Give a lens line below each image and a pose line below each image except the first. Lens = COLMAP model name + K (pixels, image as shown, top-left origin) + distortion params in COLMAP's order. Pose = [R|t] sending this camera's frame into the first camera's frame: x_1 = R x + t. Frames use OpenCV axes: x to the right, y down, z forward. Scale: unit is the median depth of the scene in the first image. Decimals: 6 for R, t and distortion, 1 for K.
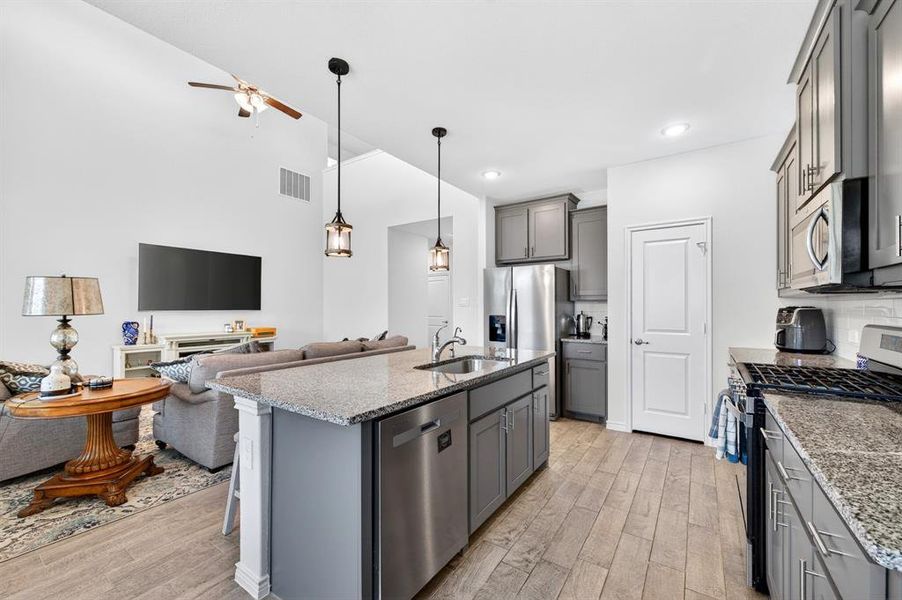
lens RADIAL K [[359.7, 0, 457.7], [0, 359.7, 302.6], [0, 0, 1]] dist [0.003866, 0.000029]
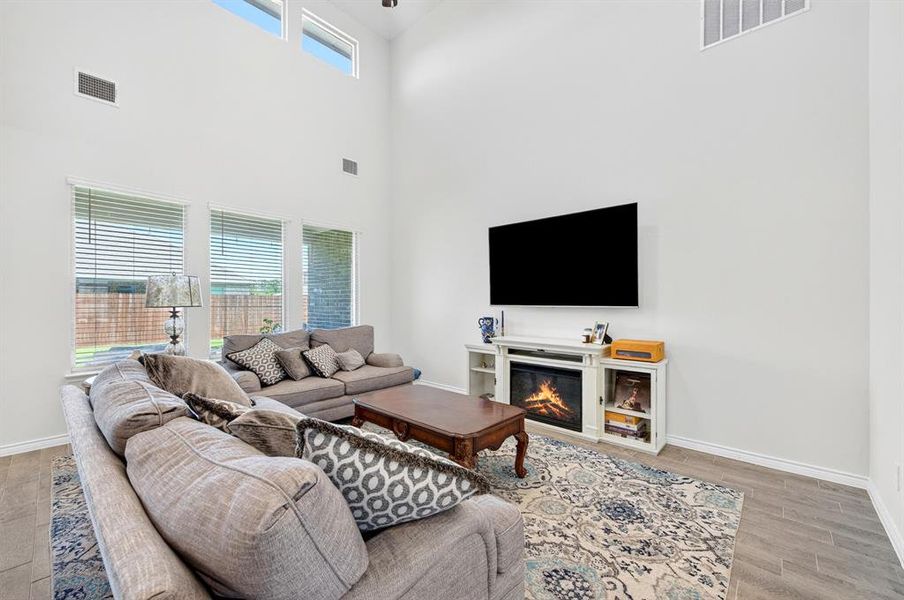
lens RADIAL K [[360.5, 0, 458.7], [0, 360.5, 302.6], [0, 0, 1]] dist [0.003866, 0.000029]
pose [[-0.134188, 0.003917, -0.990948, -0.012211], [0.011751, 0.999928, 0.002362, 0.021172], [0.990886, -0.011328, -0.134224, 1.610306]]
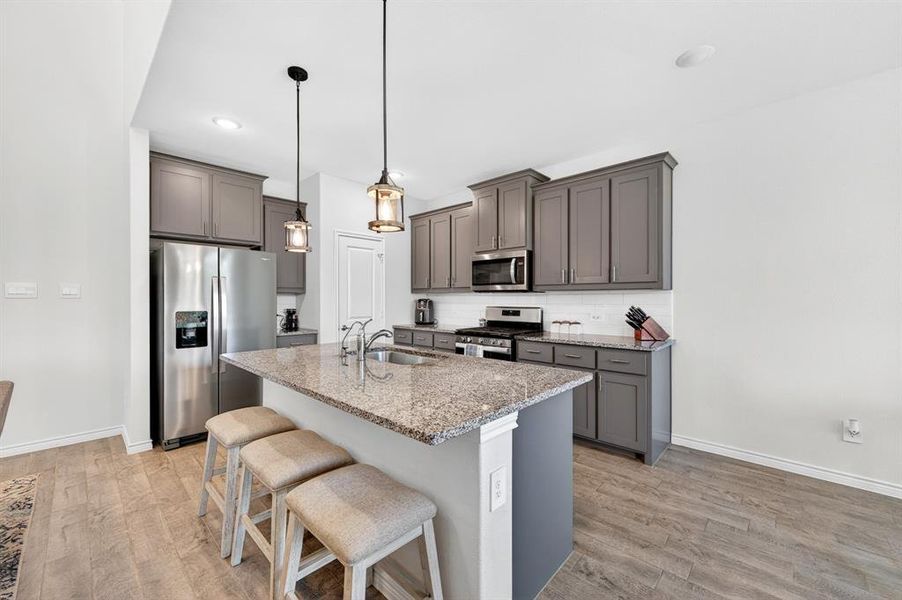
lens RADIAL K [[345.2, 0, 451.0], [0, 345.2, 300.0], [0, 0, 1]] dist [-0.000382, 0.000041]
pose [[0.167368, -0.000315, 0.985895, -0.658116], [-0.010529, 0.999942, 0.002107, 0.009792], [-0.985838, -0.010734, 0.167355, 0.514674]]
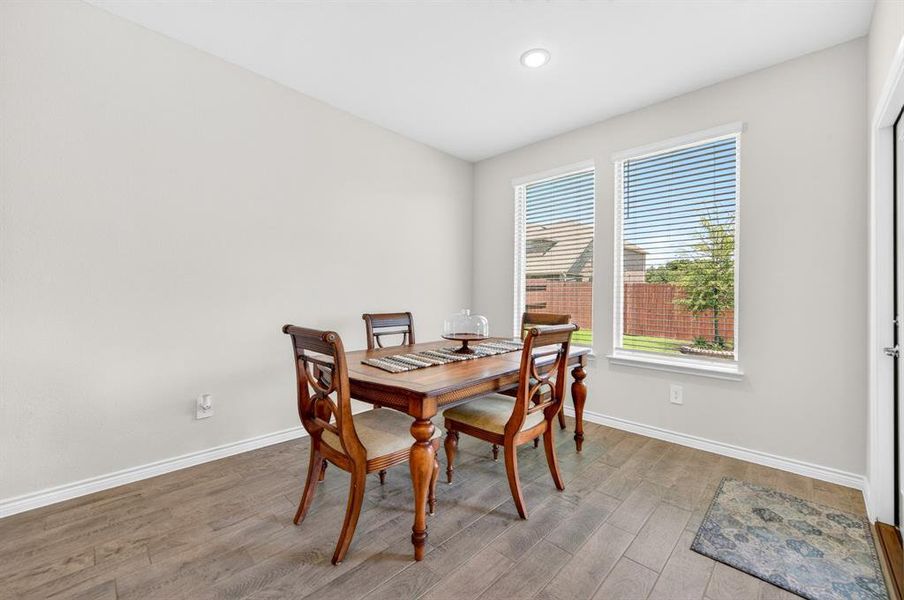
lens RADIAL K [[362.4, 0, 453.8], [0, 362.4, 298.1], [0, 0, 1]] dist [0.006787, -0.000408]
pose [[-0.984127, -0.005813, 0.177370, -0.462150], [-0.006867, 0.999962, -0.005331, 0.048235], [-0.177332, -0.006464, -0.984130, 0.462173]]
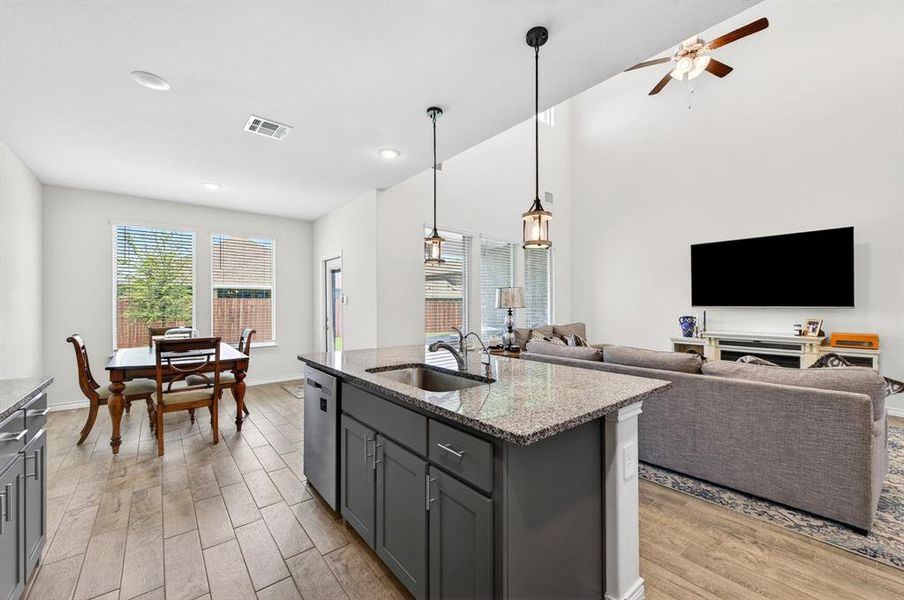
lens RADIAL K [[361.0, 0, 458.1], [0, 361.0, 304.3], [0, 0, 1]] dist [-0.000564, 0.000104]
pose [[-0.279026, 0.000670, -0.960283, 0.570417], [0.015380, 0.999875, -0.003771, 0.014222], [0.960160, -0.015821, -0.279001, 0.962899]]
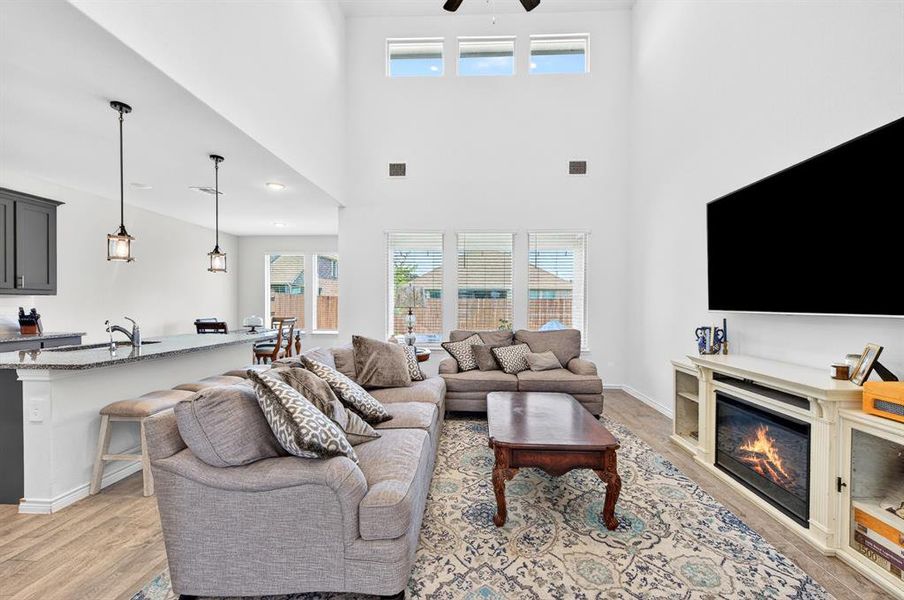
lens RADIAL K [[369.3, 0, 460.6], [0, 369.3, 309.5], [0, 0, 1]] dist [0.000708, -0.000291]
pose [[-0.853355, 0.005016, -0.521307, -0.267648], [0.002291, 0.999980, 0.005871, 0.025666], [0.521326, 0.003815, -0.853349, 2.052070]]
